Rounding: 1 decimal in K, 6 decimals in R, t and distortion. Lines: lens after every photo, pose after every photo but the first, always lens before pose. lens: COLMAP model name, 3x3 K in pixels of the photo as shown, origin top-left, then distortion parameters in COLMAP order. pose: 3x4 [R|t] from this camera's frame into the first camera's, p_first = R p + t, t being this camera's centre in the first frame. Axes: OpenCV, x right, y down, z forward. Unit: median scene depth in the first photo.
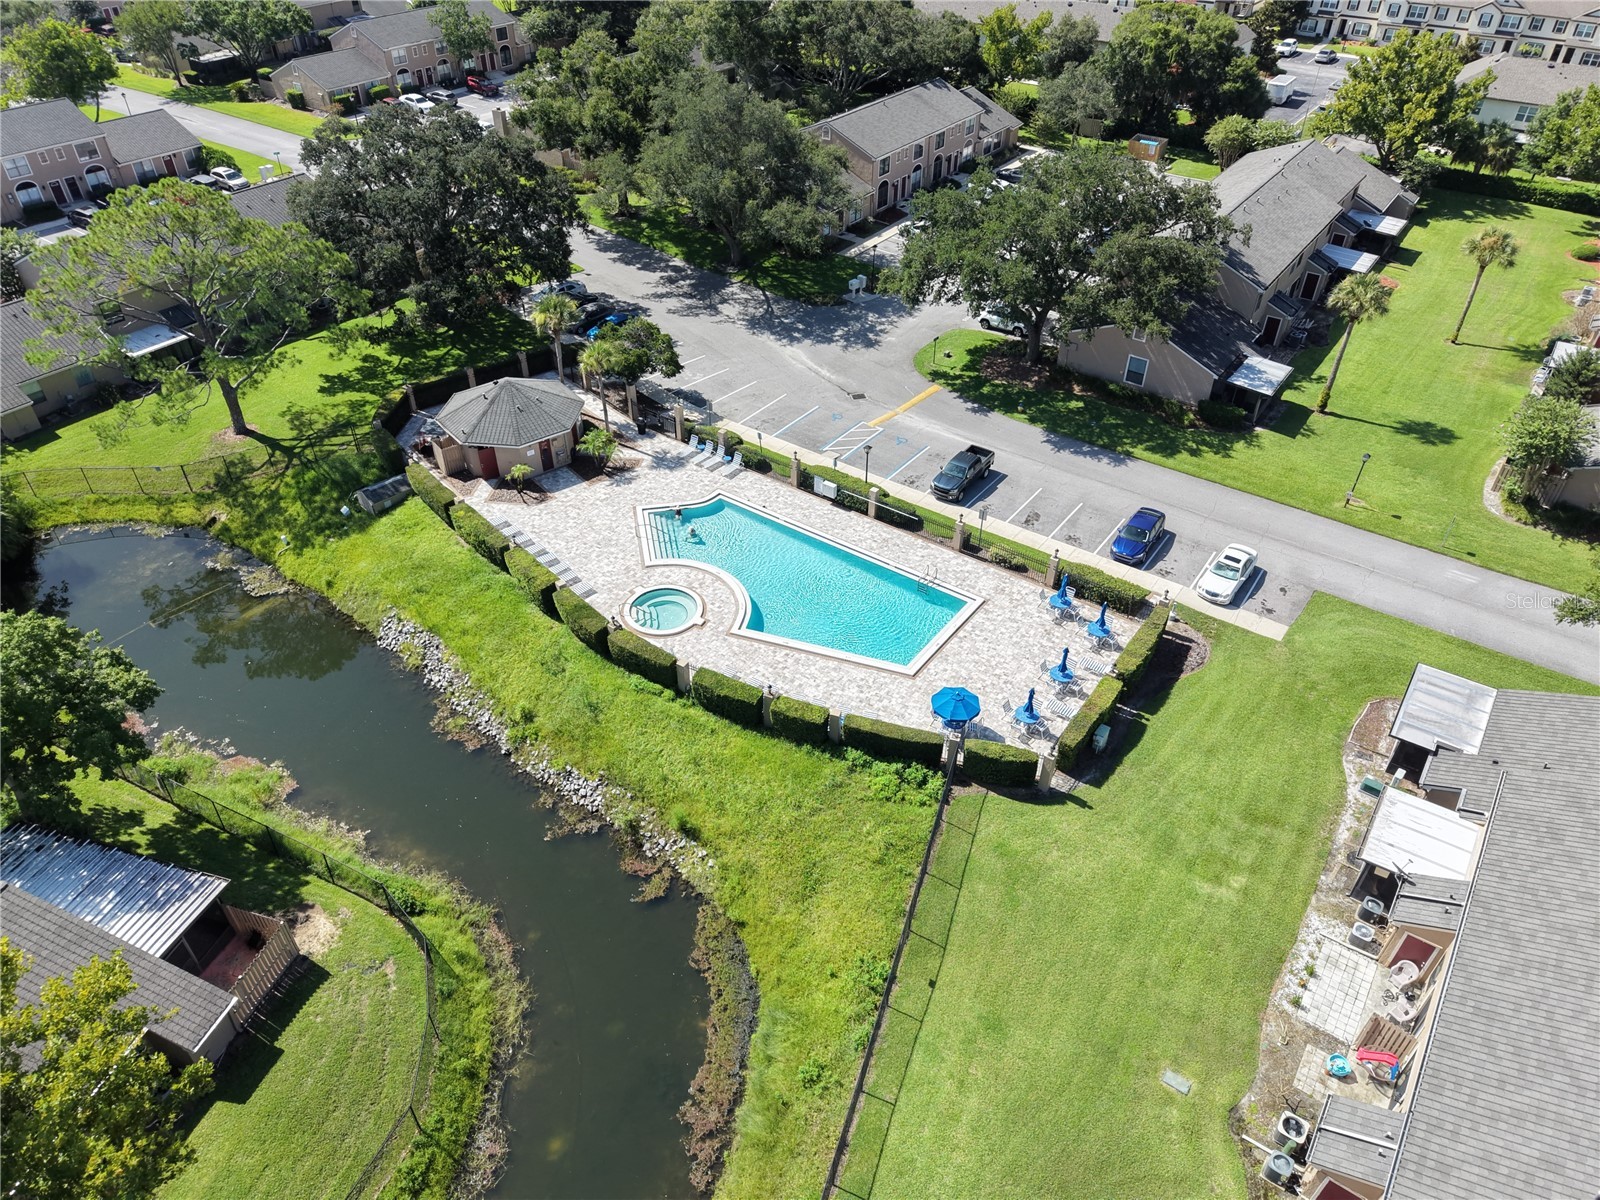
lens RADIAL K [[1070.5, 0, 787.5], [0, 1070.5, 607.7], [0, 0, 1]] dist [0.016184, -0.010444]
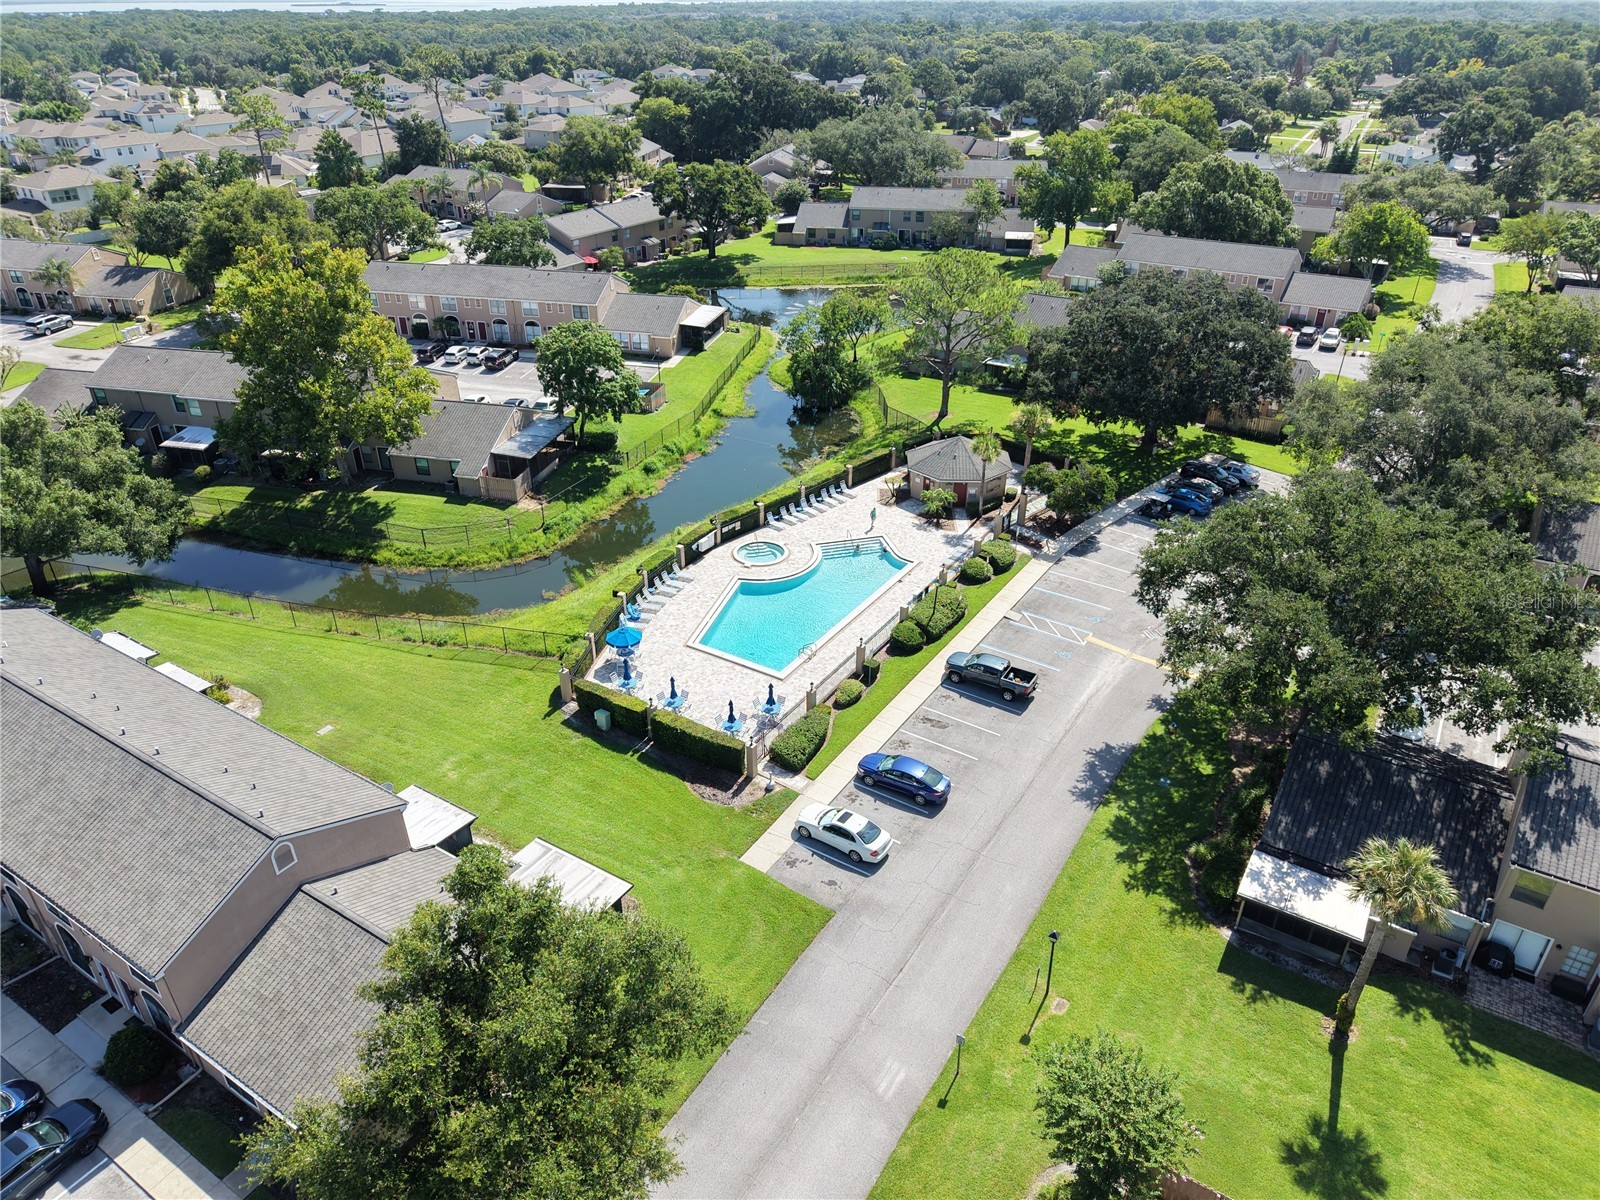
lens RADIAL K [[1070.5, 0, 793.2], [0, 1070.5, 594.8], [0, 0, 1]] dist [0.016184, -0.010444]
pose [[0.049322, 0.481759, -0.874914, 0.849713], [-0.617978, 0.702893, 0.352200, -0.357458], [0.784647, 0.523306, 0.332385, 0.432112]]
